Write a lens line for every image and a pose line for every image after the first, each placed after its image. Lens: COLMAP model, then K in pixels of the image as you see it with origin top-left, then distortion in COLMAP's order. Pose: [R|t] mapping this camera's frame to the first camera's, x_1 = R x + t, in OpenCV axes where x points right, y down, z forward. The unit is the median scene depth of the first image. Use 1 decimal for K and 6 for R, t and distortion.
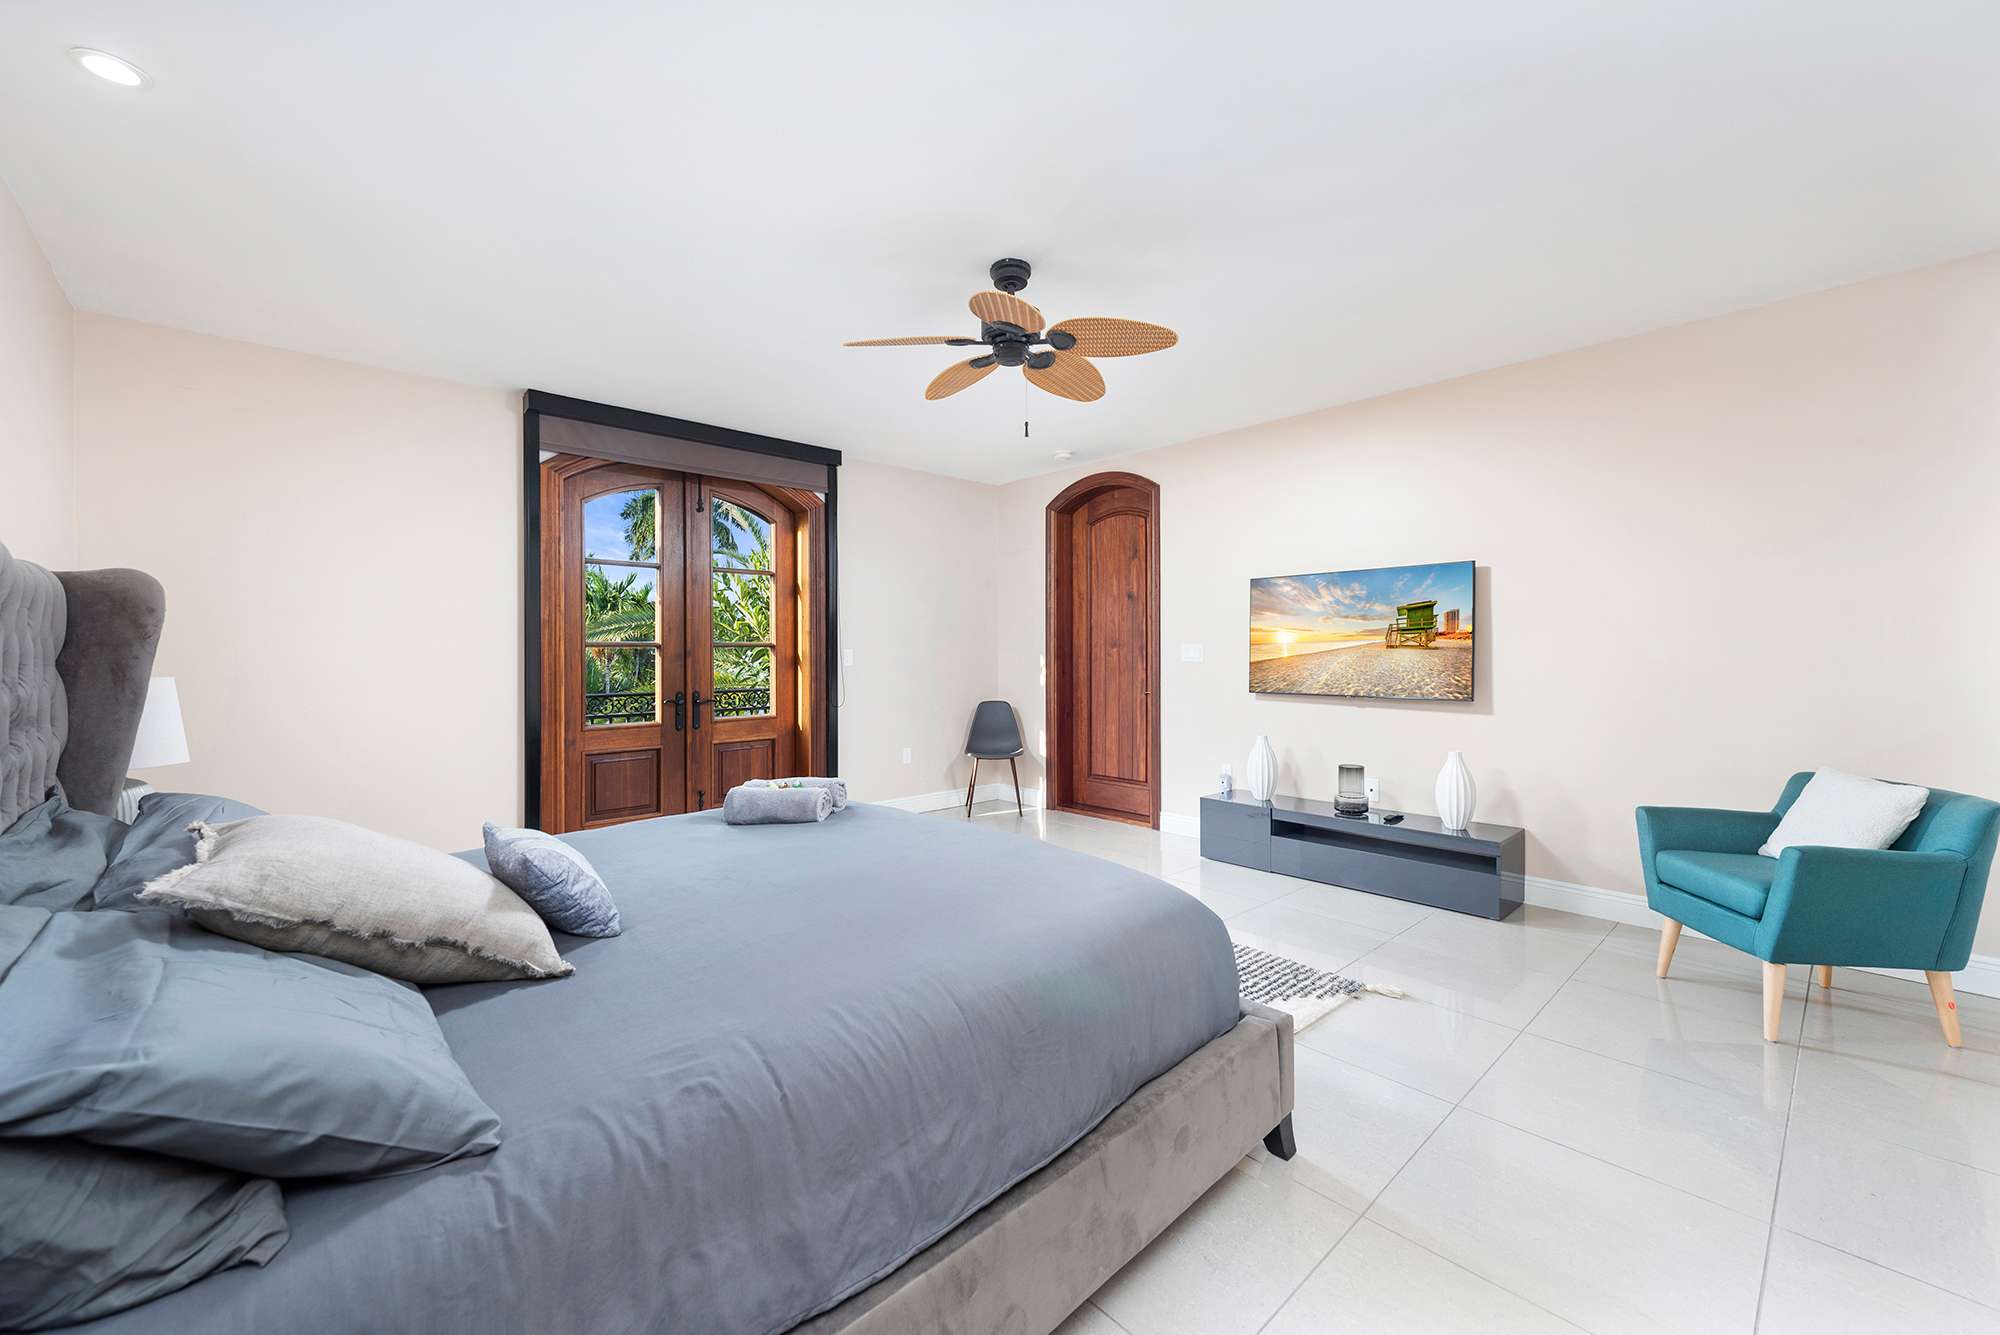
lens RADIAL K [[799.8, 0, 1002.8], [0, 799.8, 643.3], [0, 0, 1]] dist [0.016151, -0.000158]
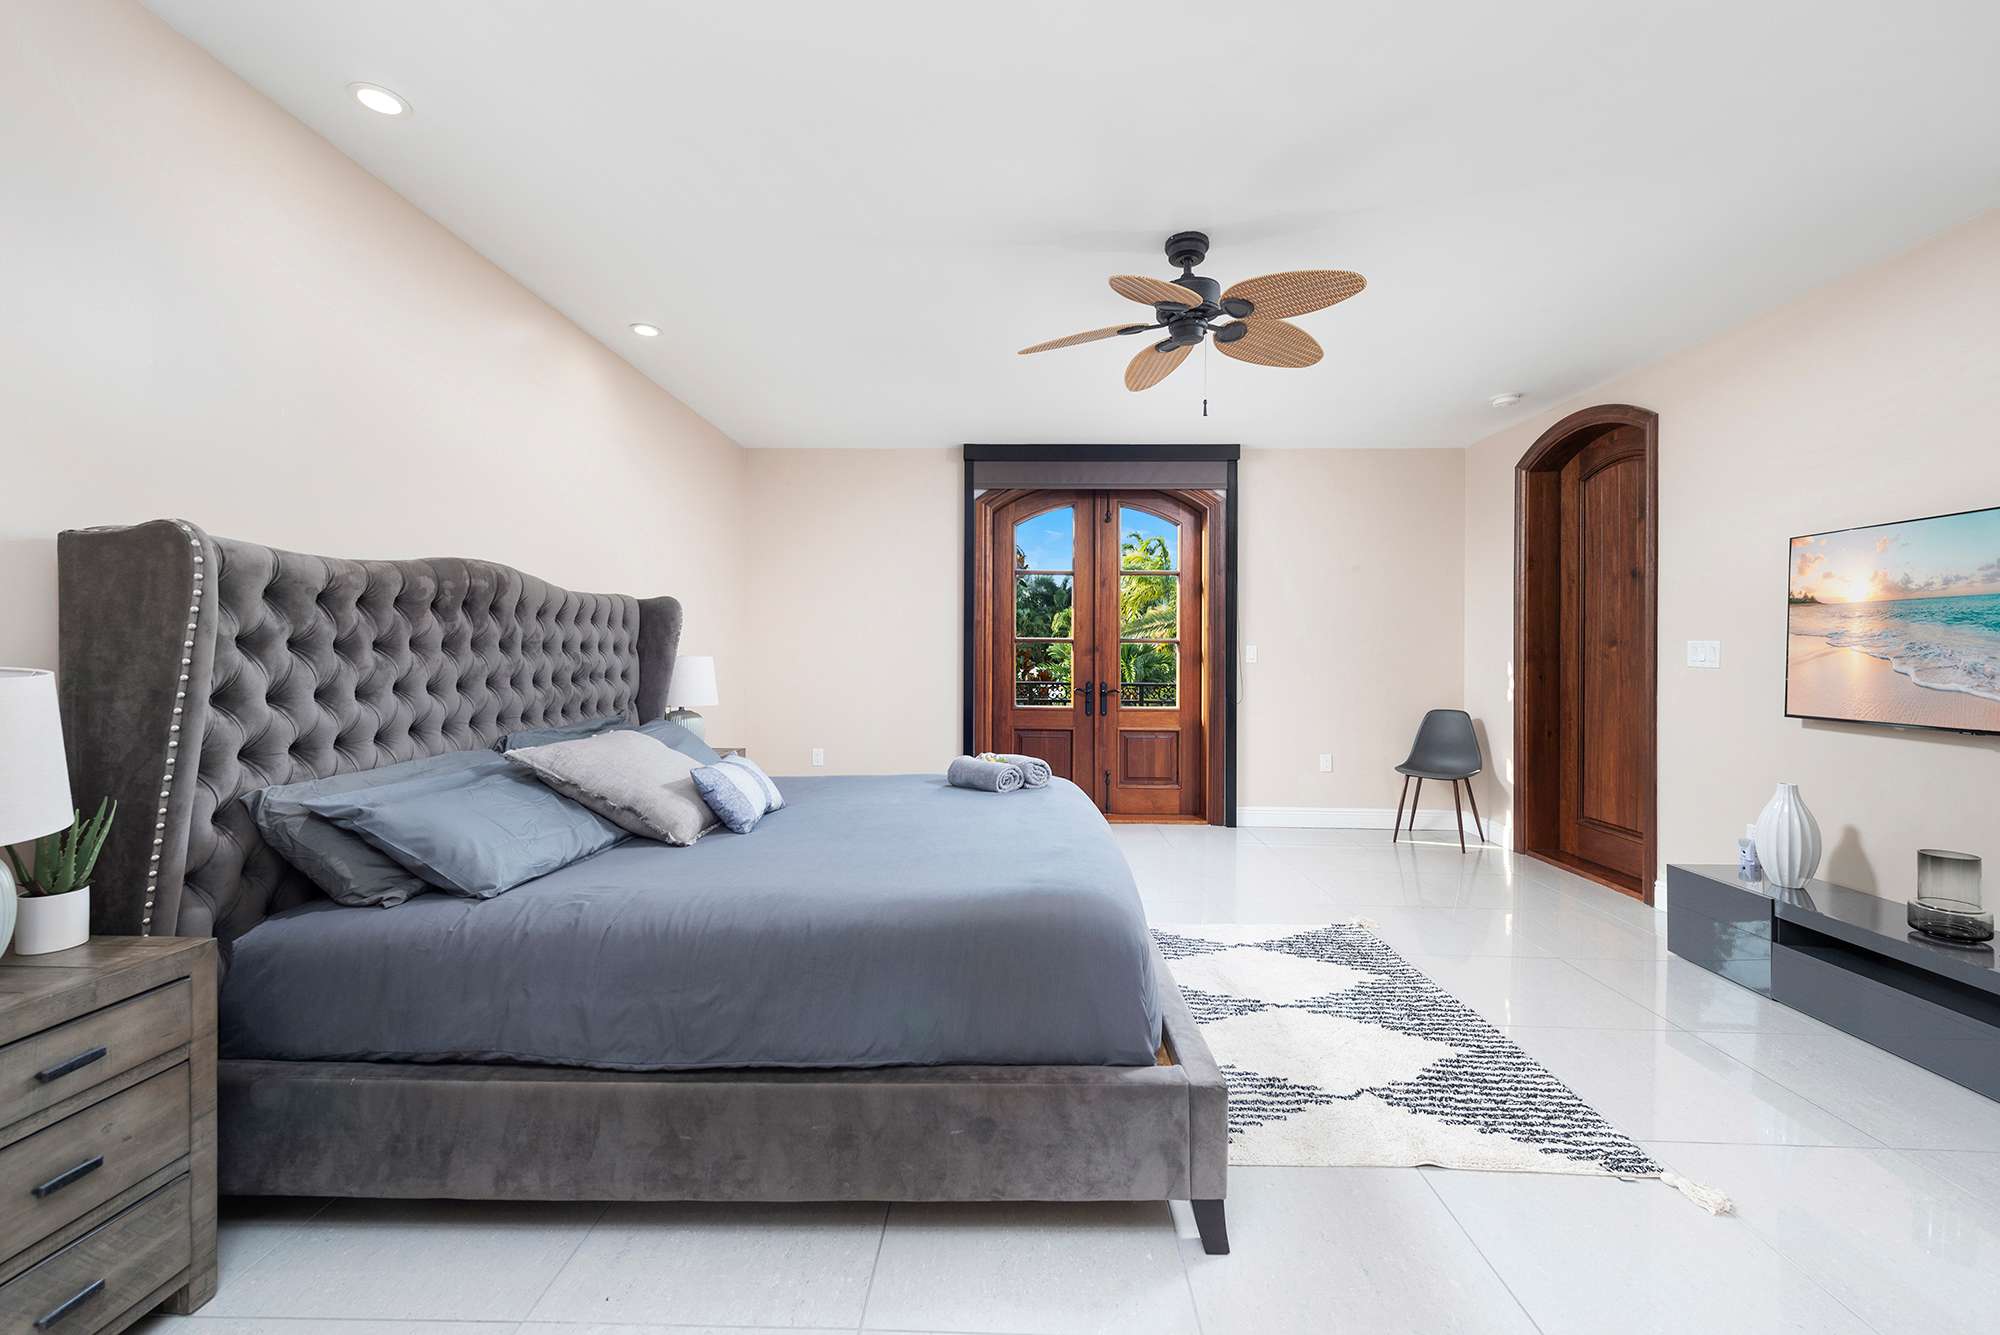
lens RADIAL K [[801.0, 0, 1007.8], [0, 801.0, 651.1], [0, 0, 1]] dist [0.022846, 0.000181]
pose [[0.709238, 0.010184, -0.704896, 0.317475], [-0.003453, 0.999934, 0.010973, 0.004121], [0.704961, -0.005349, 0.709226, 0.105512]]
